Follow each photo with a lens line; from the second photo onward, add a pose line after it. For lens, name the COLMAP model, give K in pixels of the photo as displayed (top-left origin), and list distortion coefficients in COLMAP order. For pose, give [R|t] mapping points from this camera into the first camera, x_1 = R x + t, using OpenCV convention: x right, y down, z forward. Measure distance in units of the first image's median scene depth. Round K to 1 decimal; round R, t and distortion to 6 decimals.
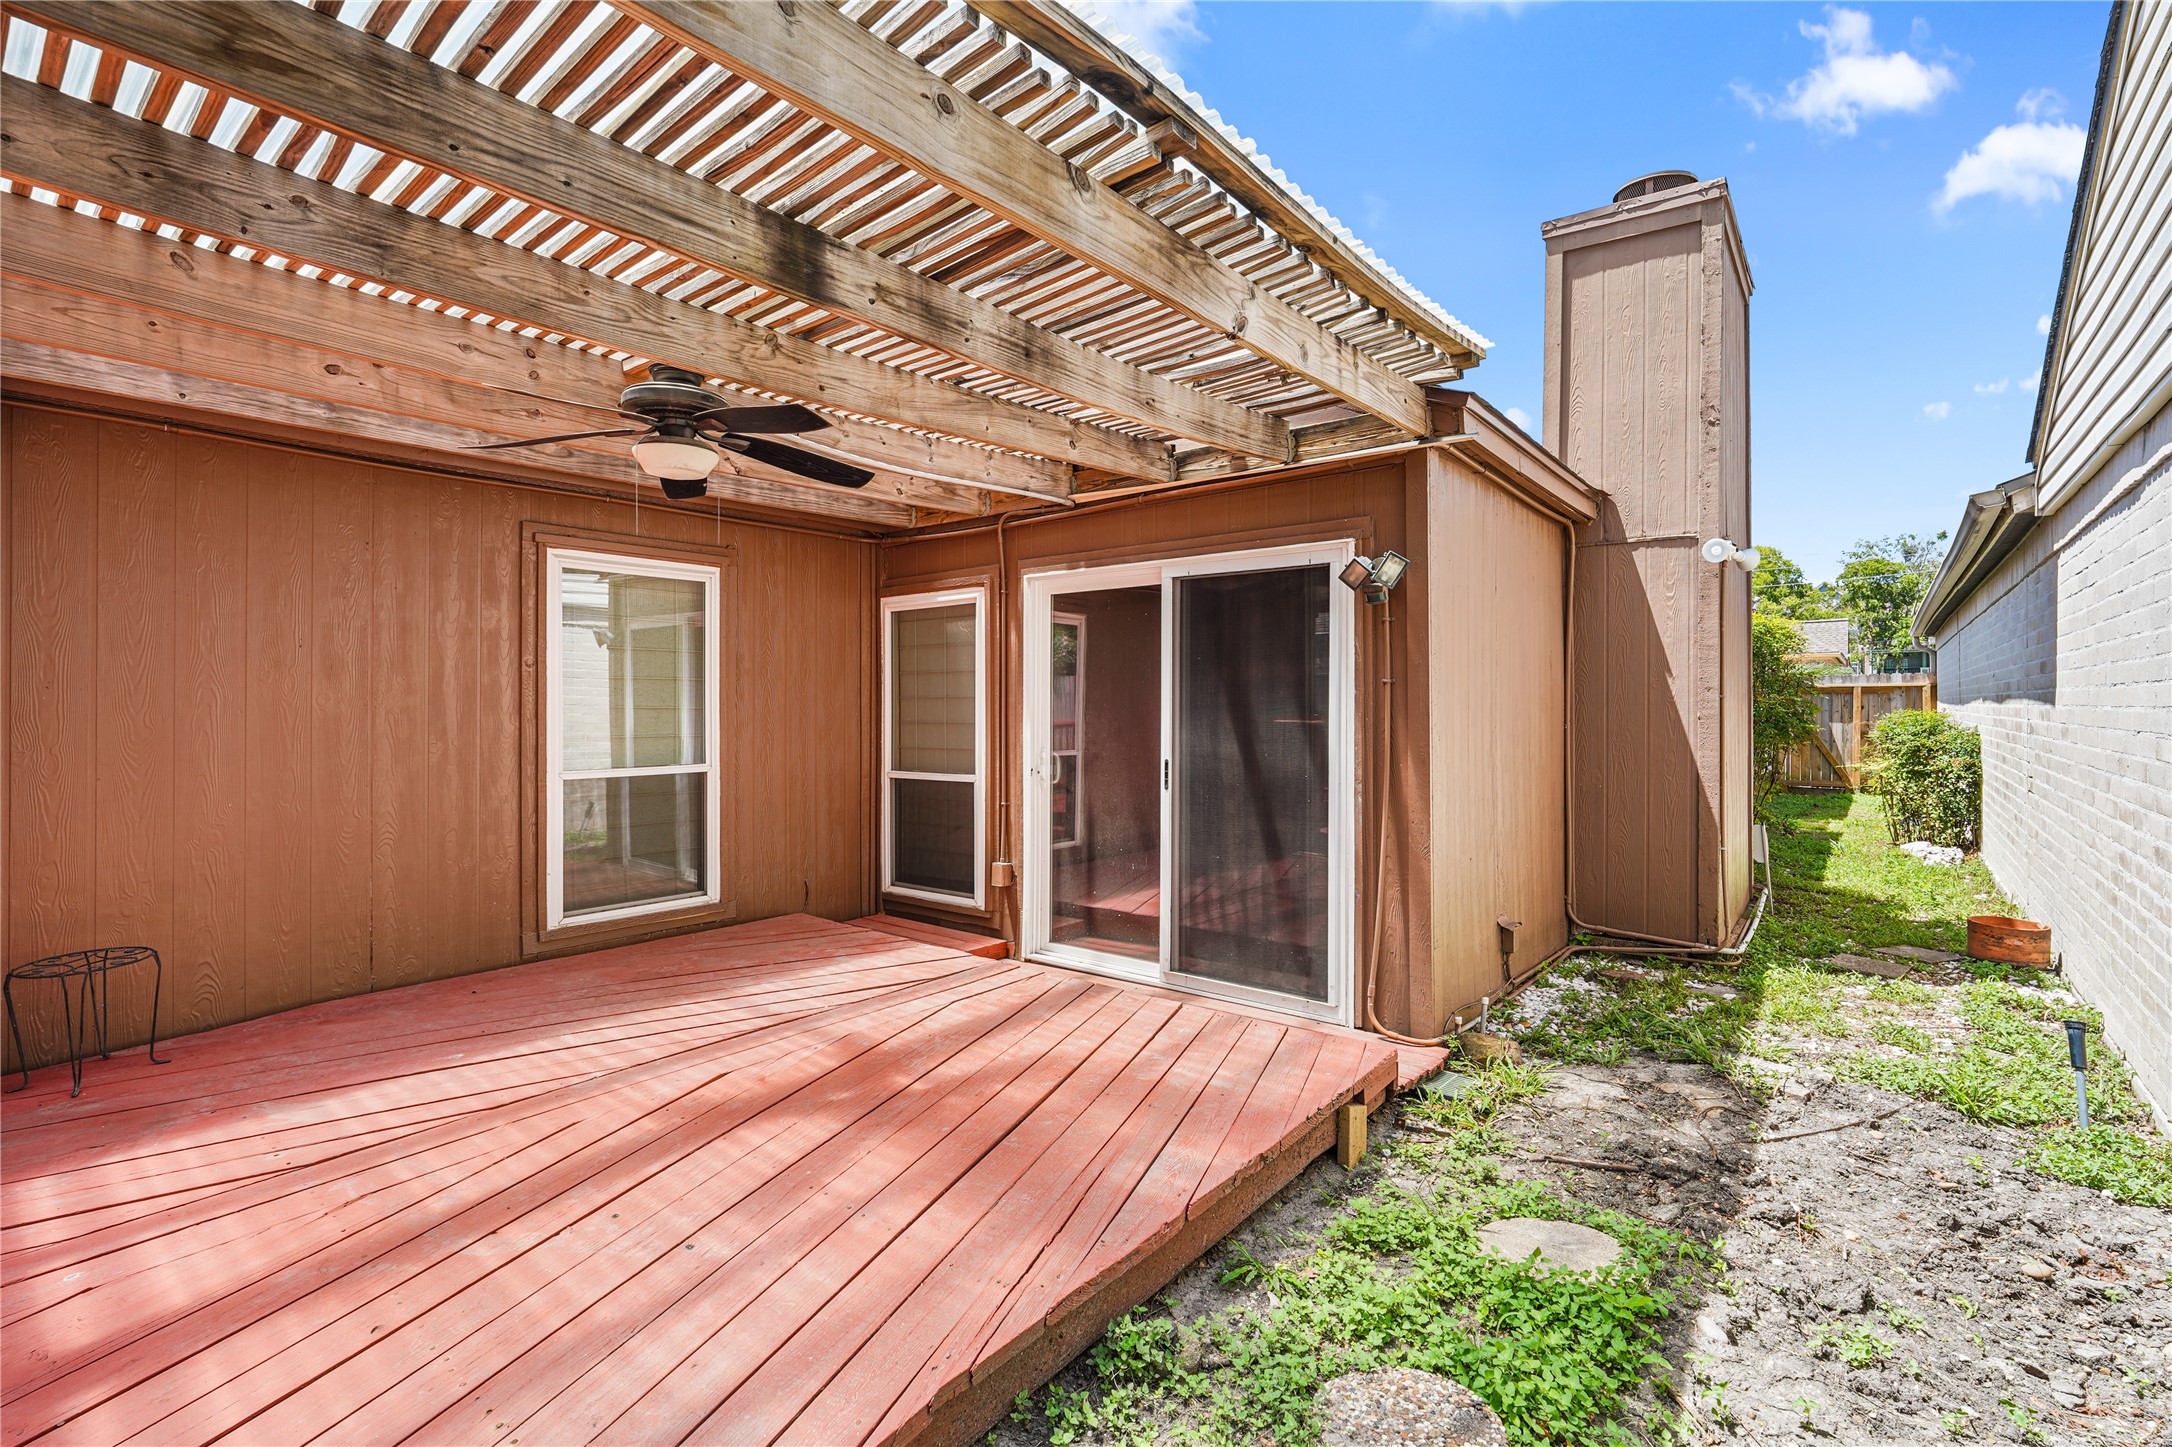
lens RADIAL K [[987.3, 0, 1079.3], [0, 987.3, 714.6], [0, 0, 1]] dist [-0.018225, 0.008319]
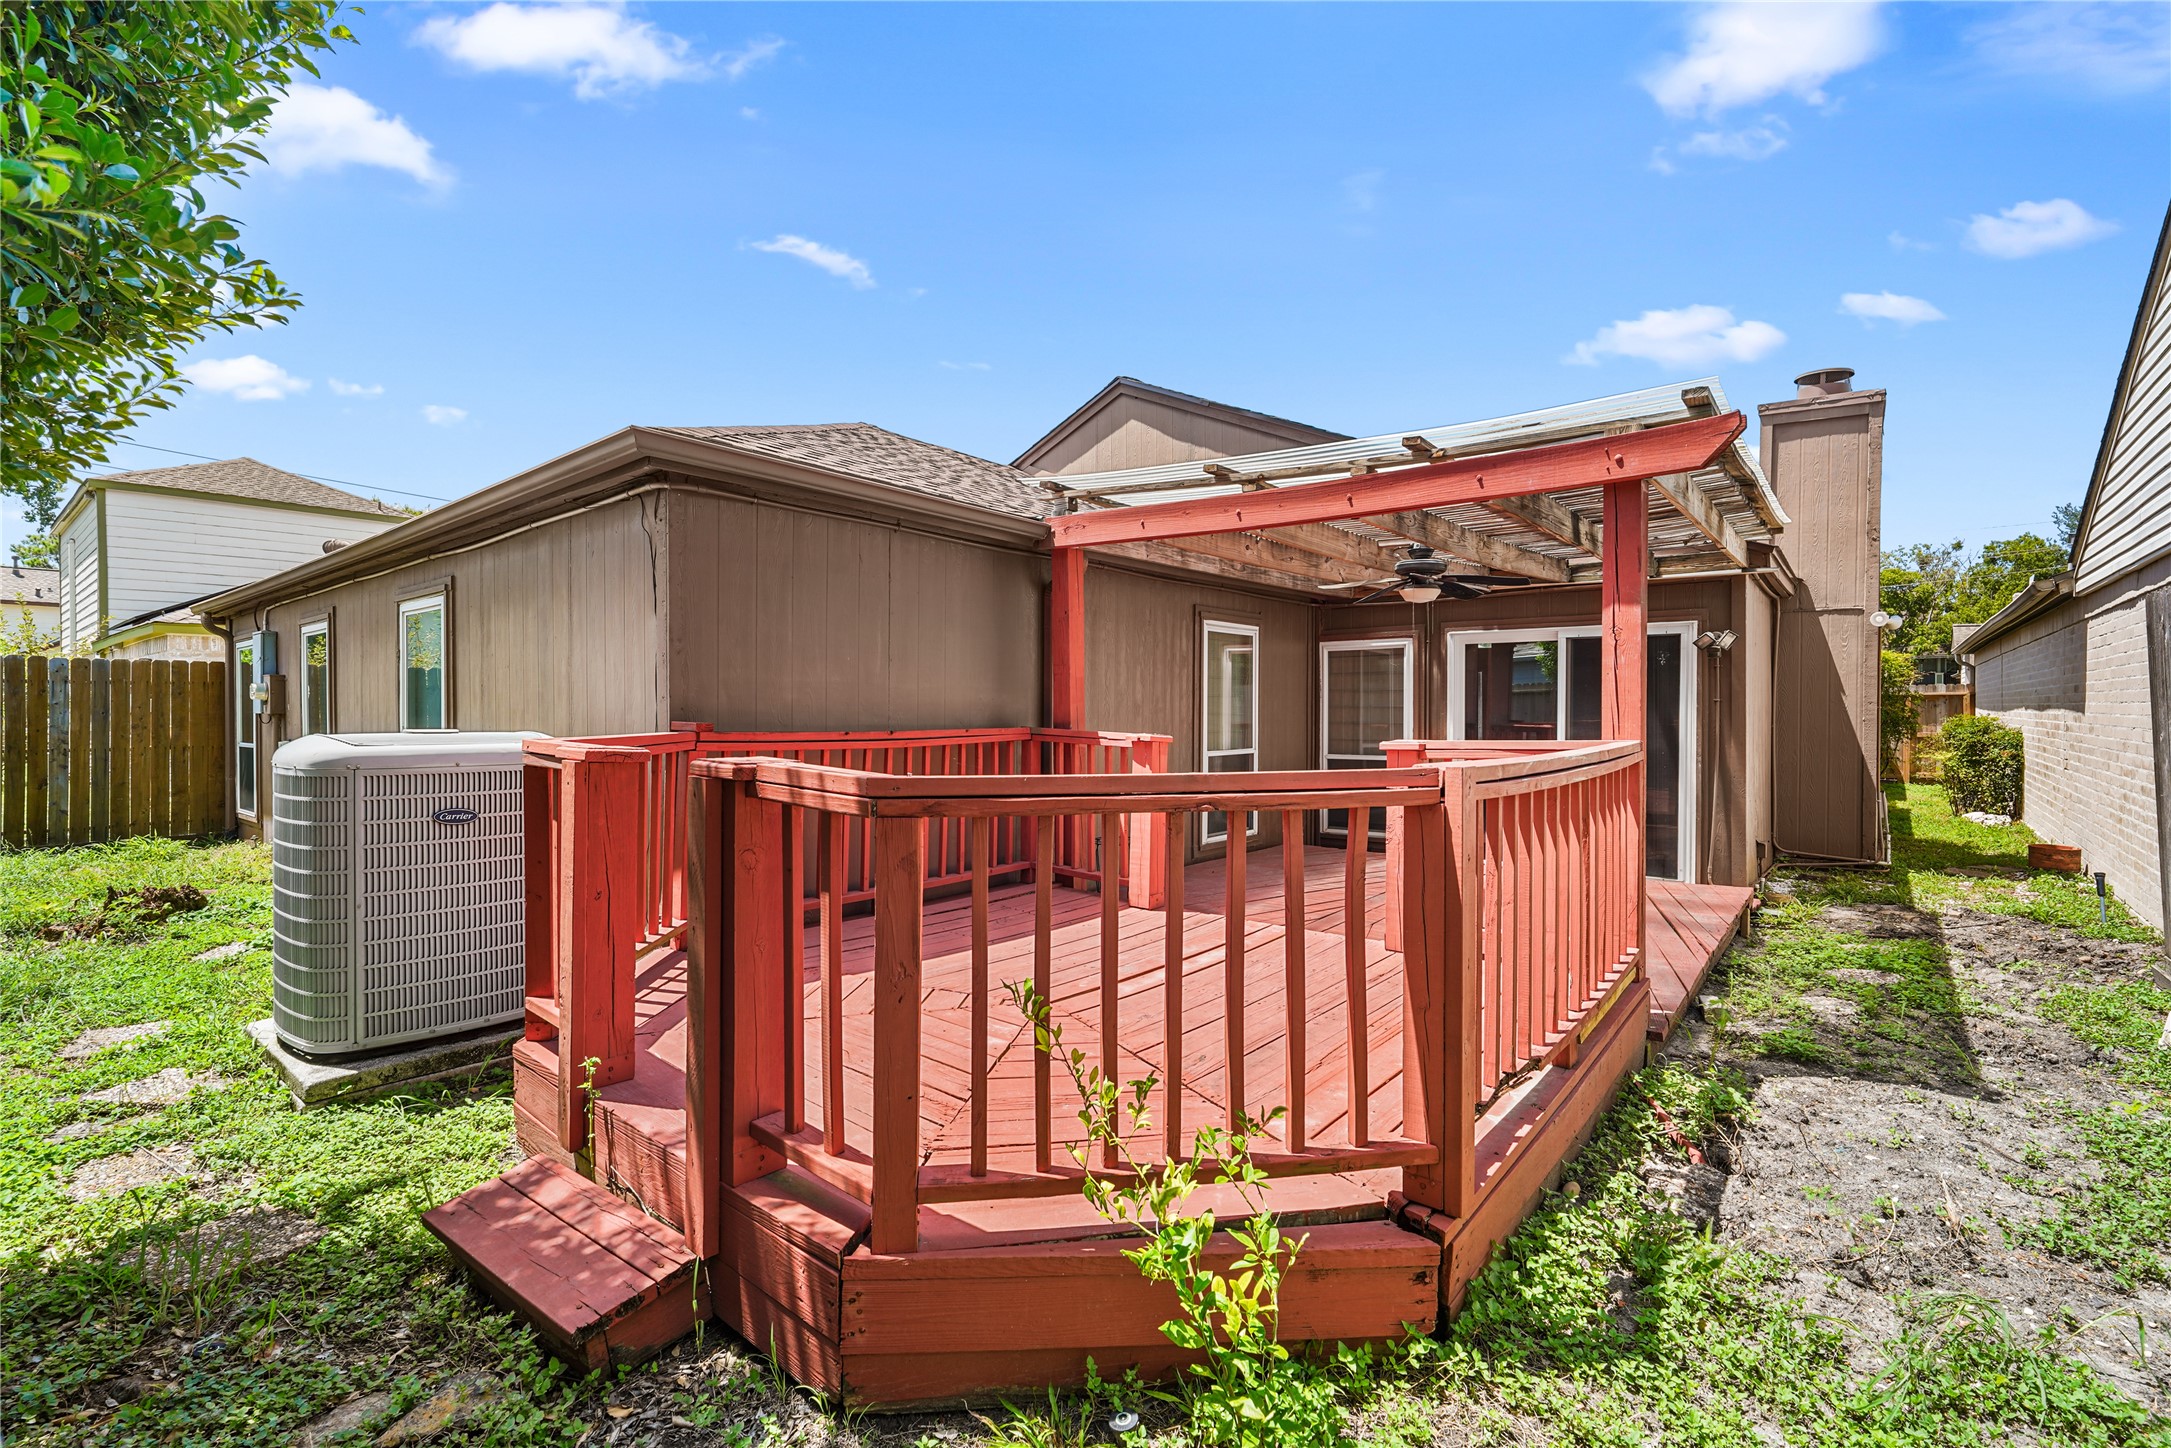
lens RADIAL K [[986.9, 0, 1076.3], [0, 986.9, 725.8], [0, 0, 1]] dist [-0.018225, 0.008319]
pose [[0.999984, 0.001035, -0.005546, -0.681949], [-0.000986, 0.999961, 0.008764, -0.001036], [0.005555, -0.008758, 0.999946, -0.645623]]
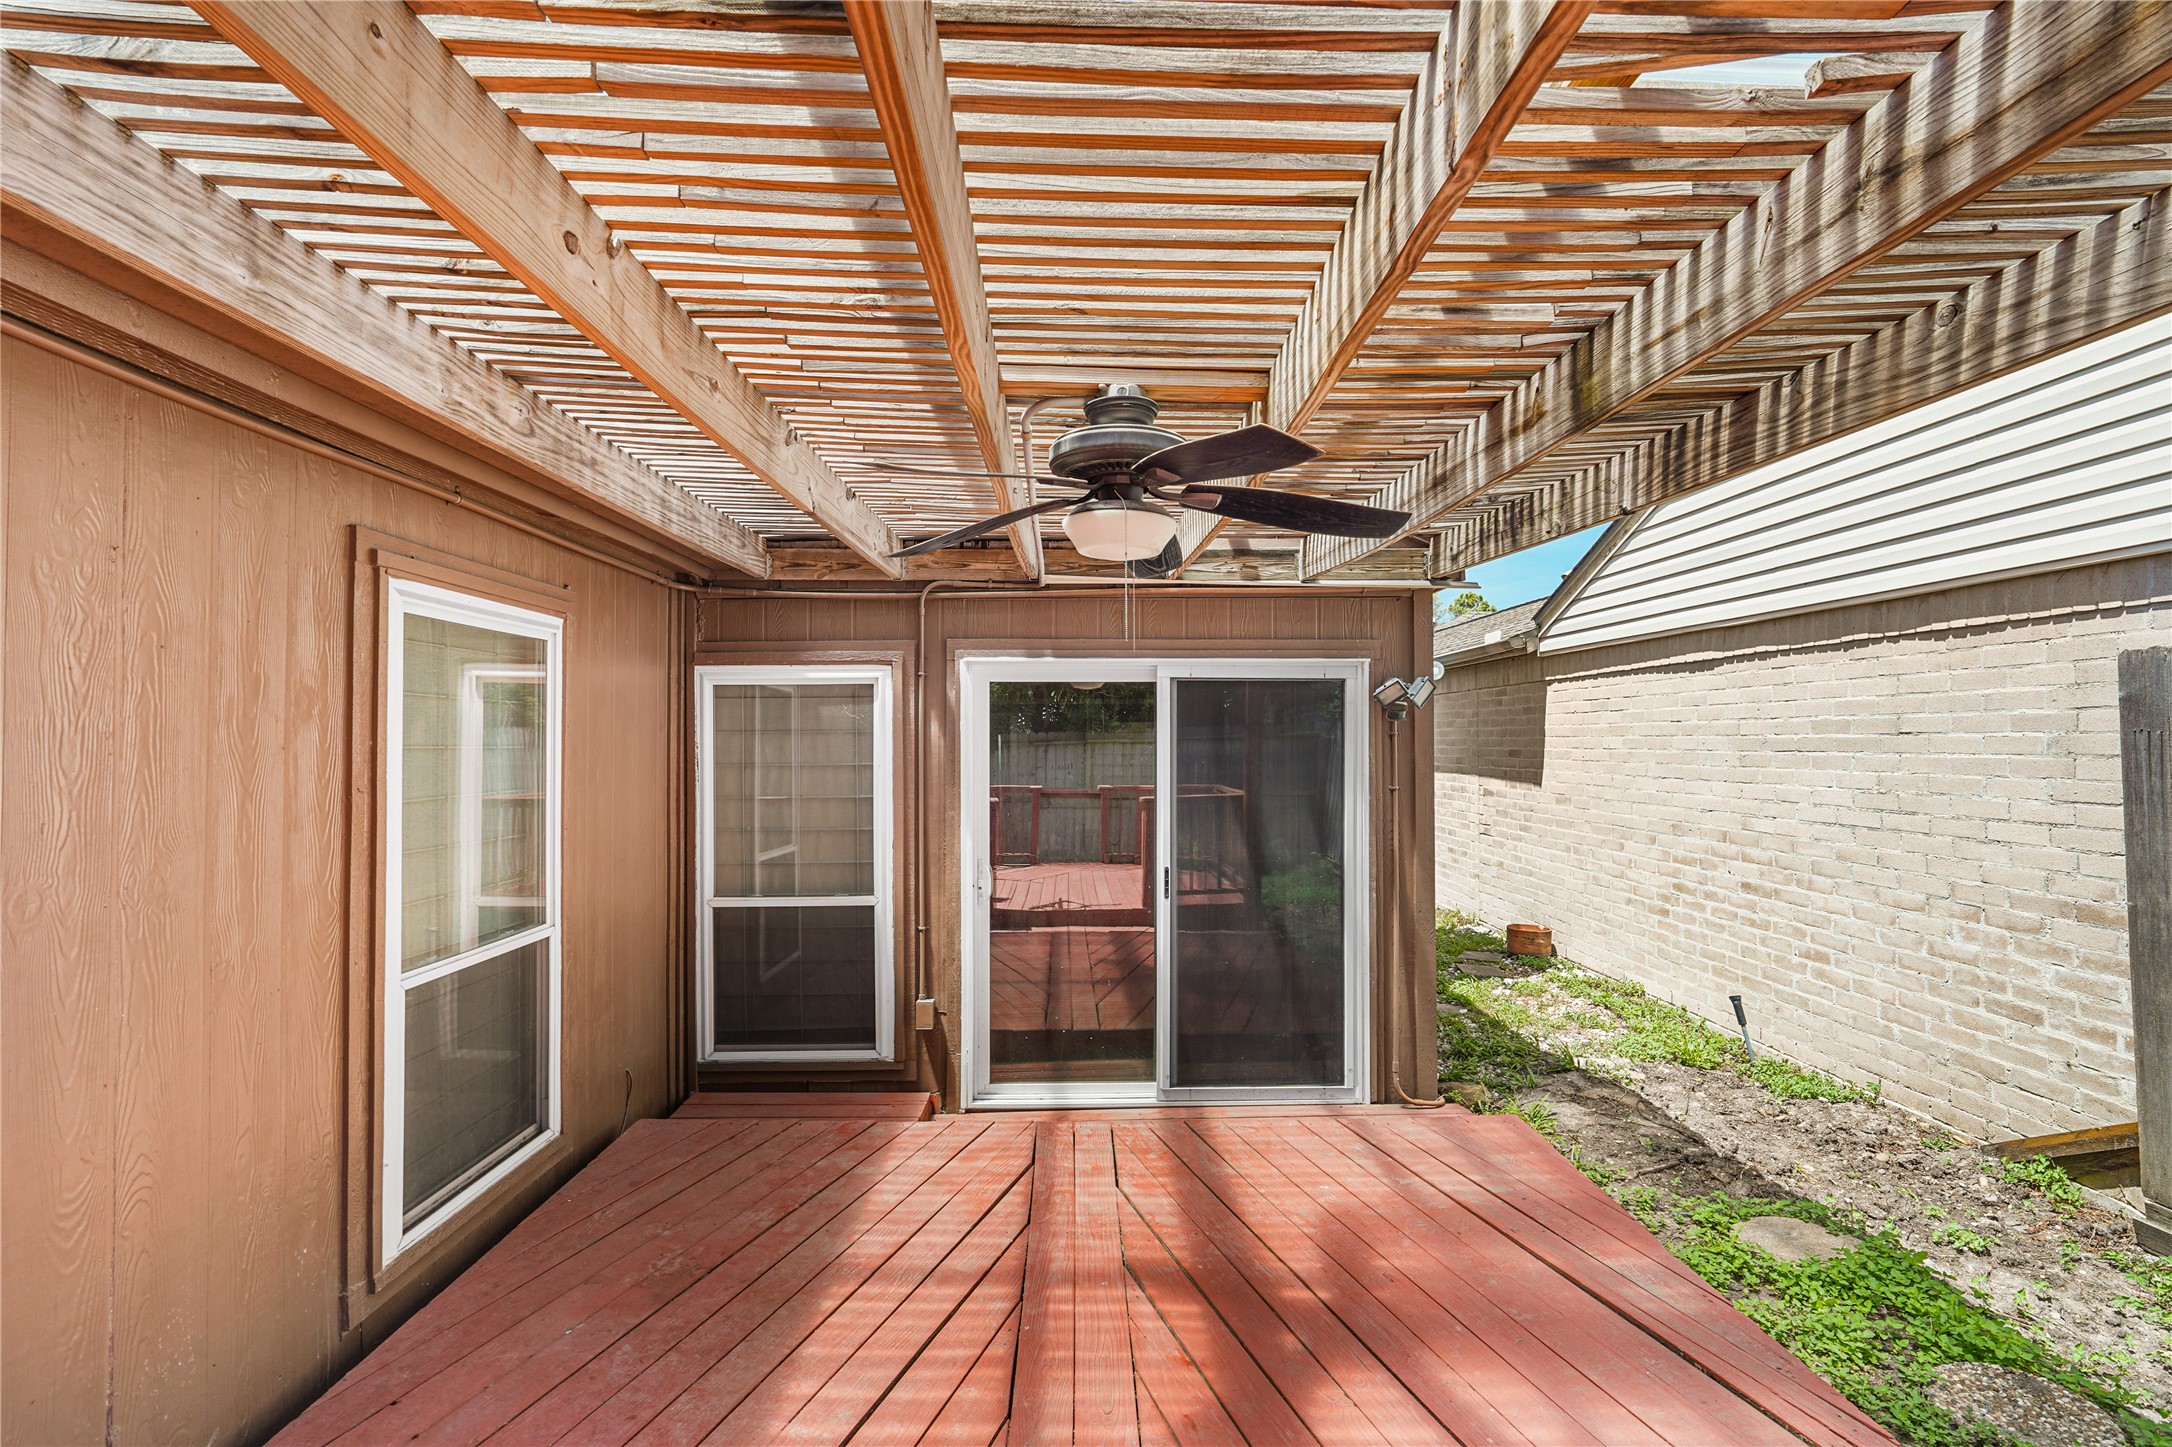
lens RADIAL K [[987.3, 0, 1089.3], [0, 987.3, 741.5], [0, 0, 1]] dist [-0.018225, 0.008319]
pose [[0.761799, 0.001305, 0.647813, -0.541801], [0.005740, 0.999945, -0.008765, -0.062971], [-0.647789, 0.010396, 0.761749, 0.291212]]
